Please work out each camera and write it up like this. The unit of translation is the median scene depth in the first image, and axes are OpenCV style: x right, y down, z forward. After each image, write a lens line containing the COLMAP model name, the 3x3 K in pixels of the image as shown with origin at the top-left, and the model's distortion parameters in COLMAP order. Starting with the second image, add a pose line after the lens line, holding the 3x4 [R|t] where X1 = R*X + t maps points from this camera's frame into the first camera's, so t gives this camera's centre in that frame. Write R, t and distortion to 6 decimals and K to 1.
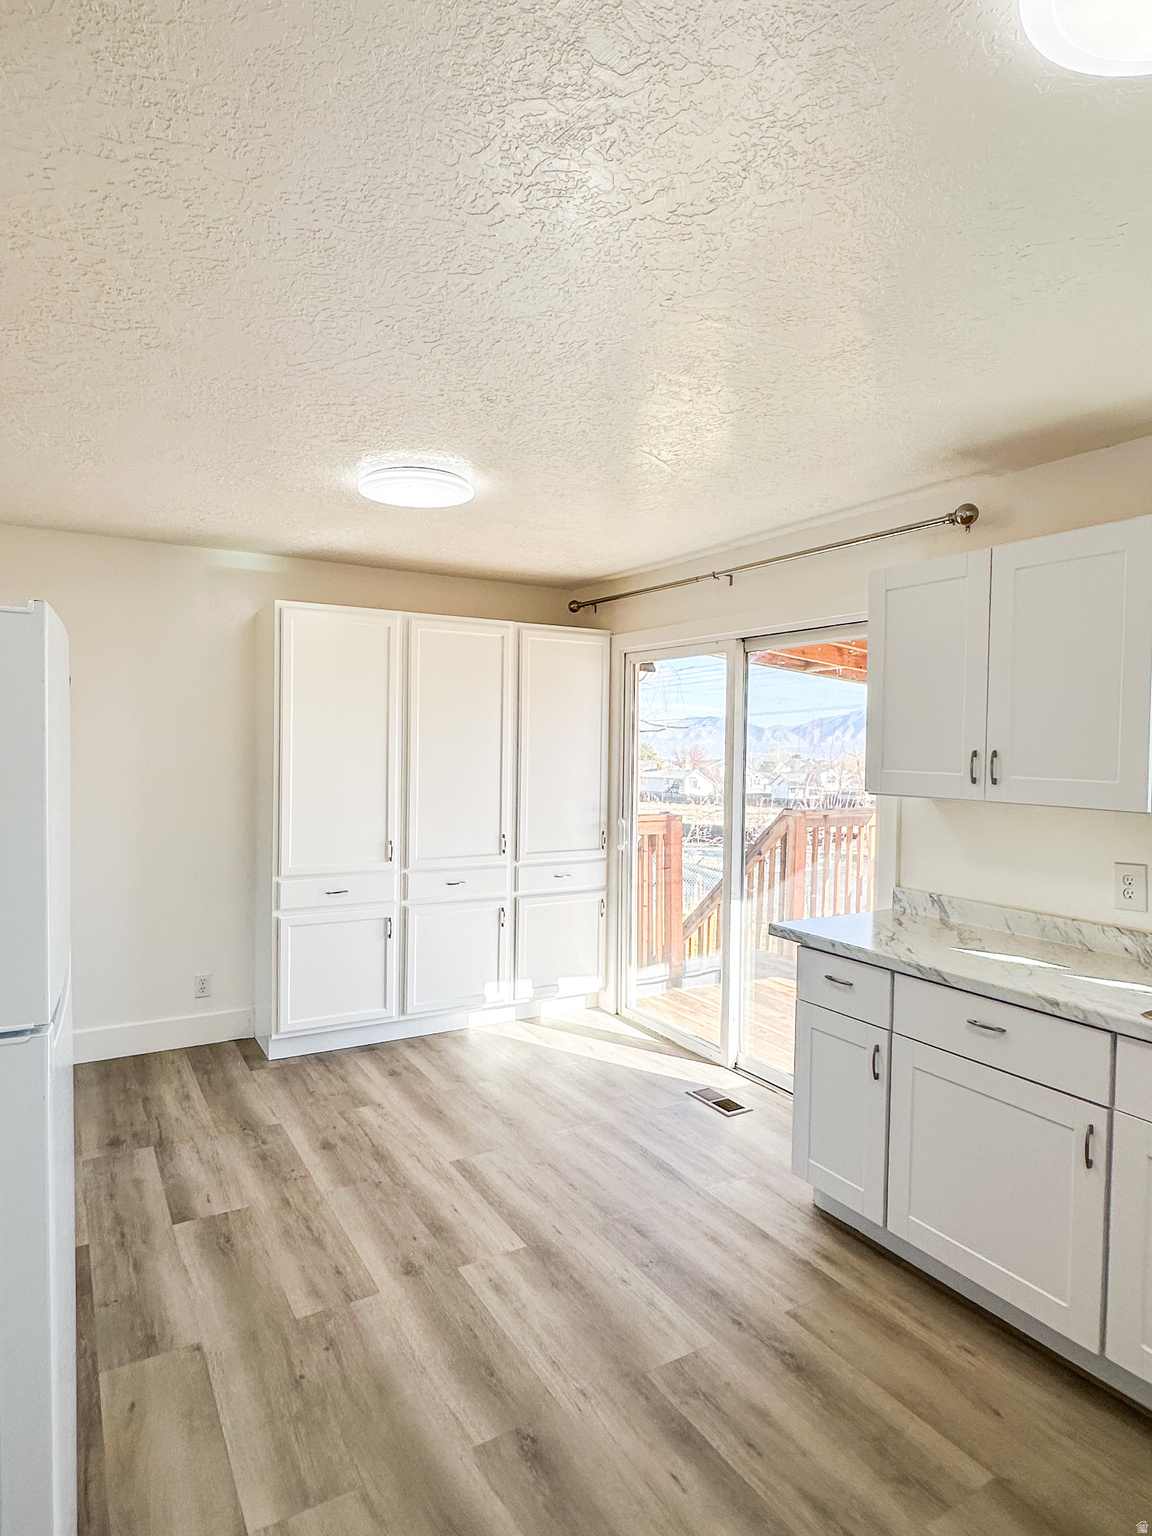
lens RADIAL K [[877.6, 0, 570.1], [0, 877.6, 763.3], [0, 0, 1]] dist [-0.002541, -0.000317]
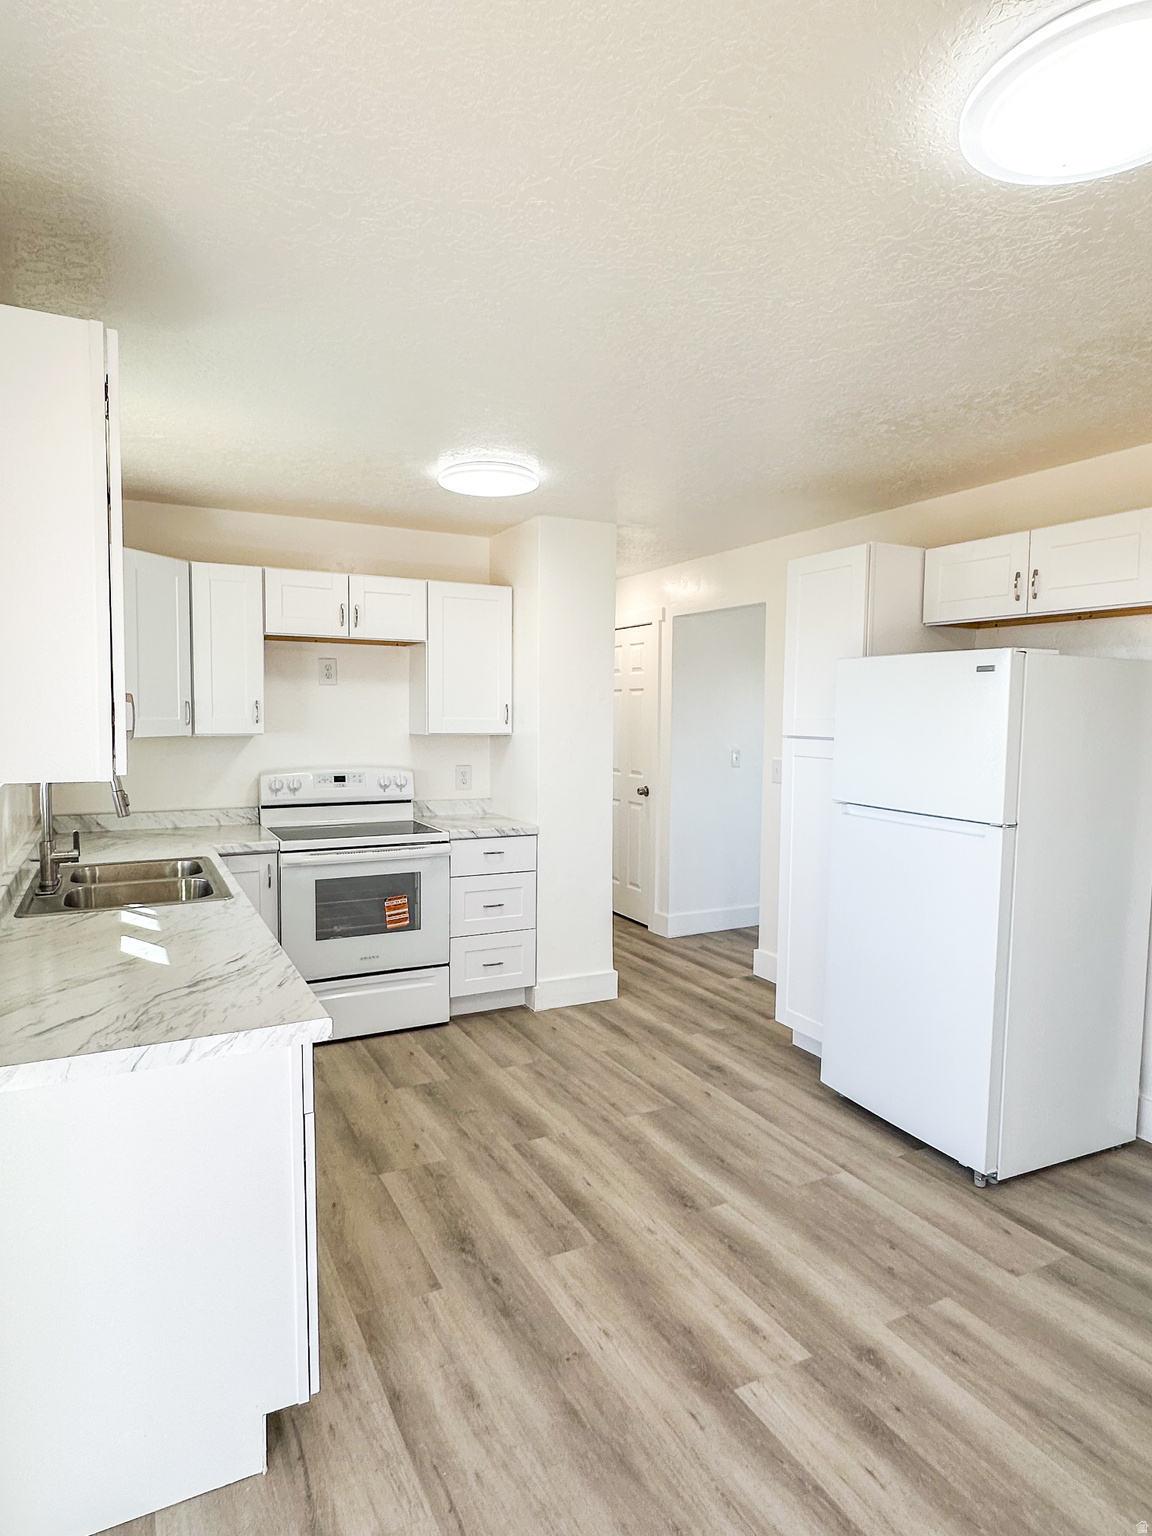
lens RADIAL K [[877.6, 0, 570.1], [0, 877.6, 763.3], [0, 0, 1]] dist [-0.002541, -0.000317]
pose [[-0.998271, -0.023551, 0.053864, 0.061260], [-0.019161, 0.996562, 0.080599, -0.024882], [-0.055577, 0.079427, -0.995290, 1.737017]]
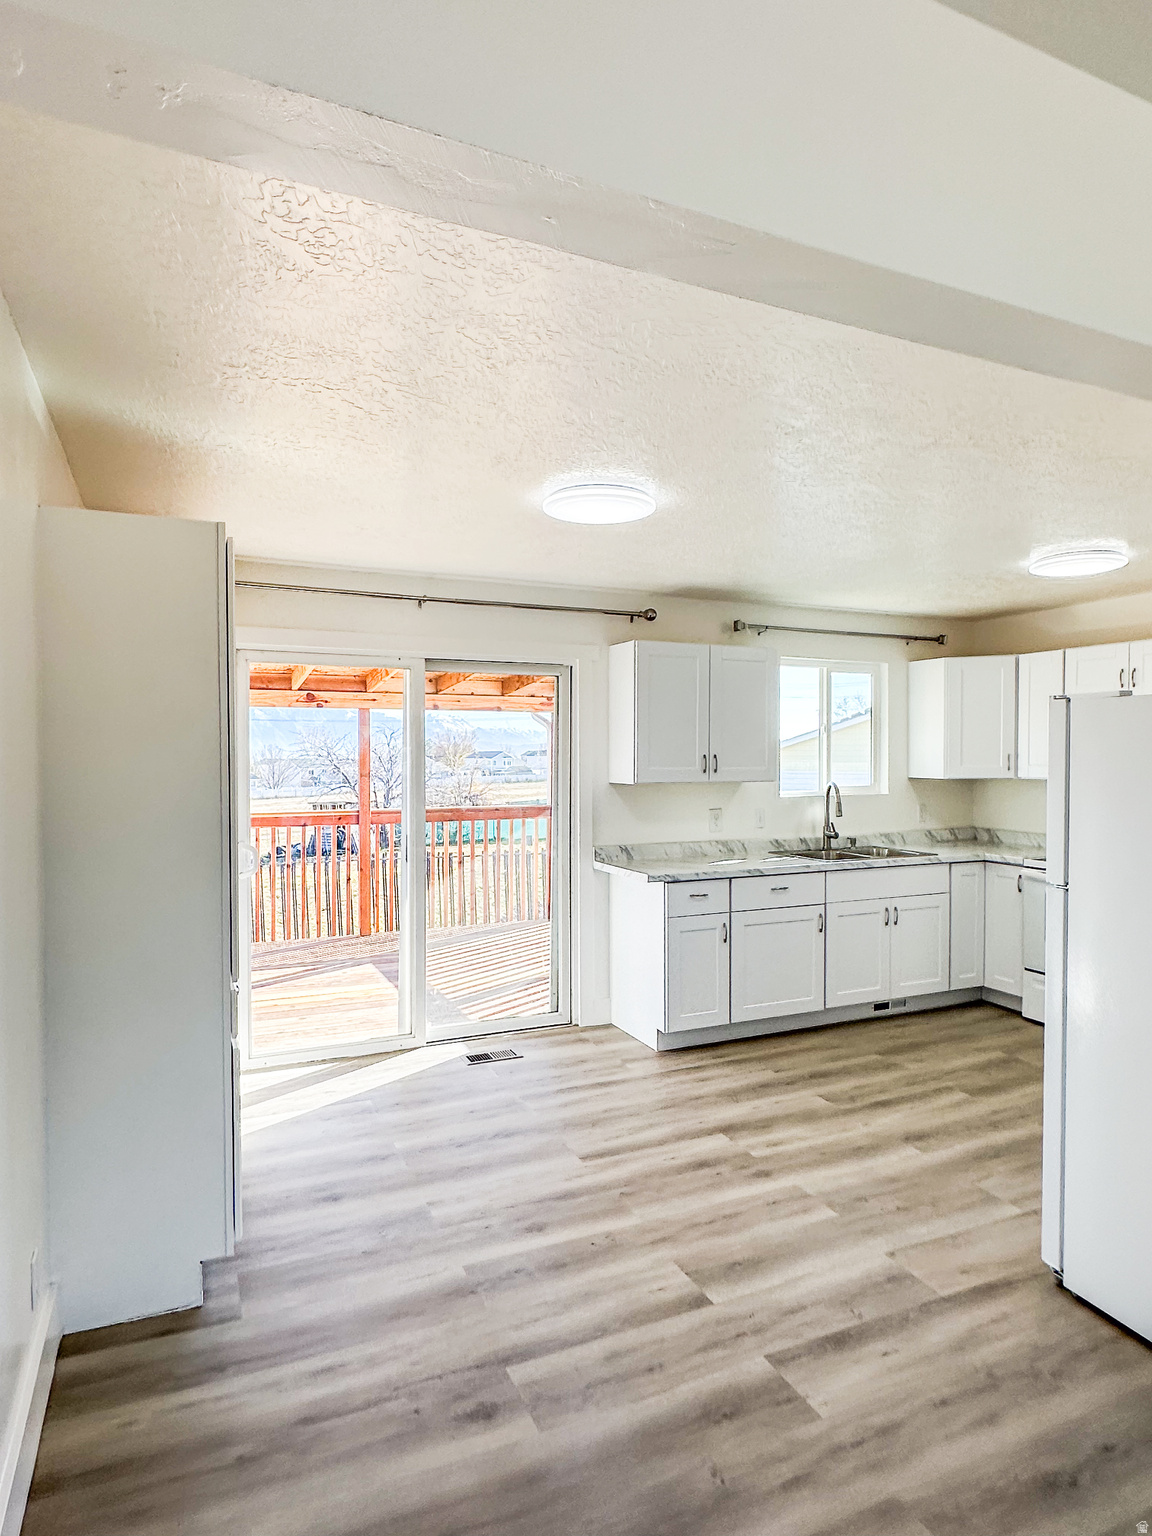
lens RADIAL K [[877.6, 0, 570.1], [0, 877.6, 763.3], [0, 0, 1]] dist [-0.002541, -0.000317]
pose [[0.111483, -0.024571, 0.993462, -1.418860], [0.023605, 0.999478, 0.022071, -0.045296], [-0.993486, 0.020990, 0.112005, 1.097466]]
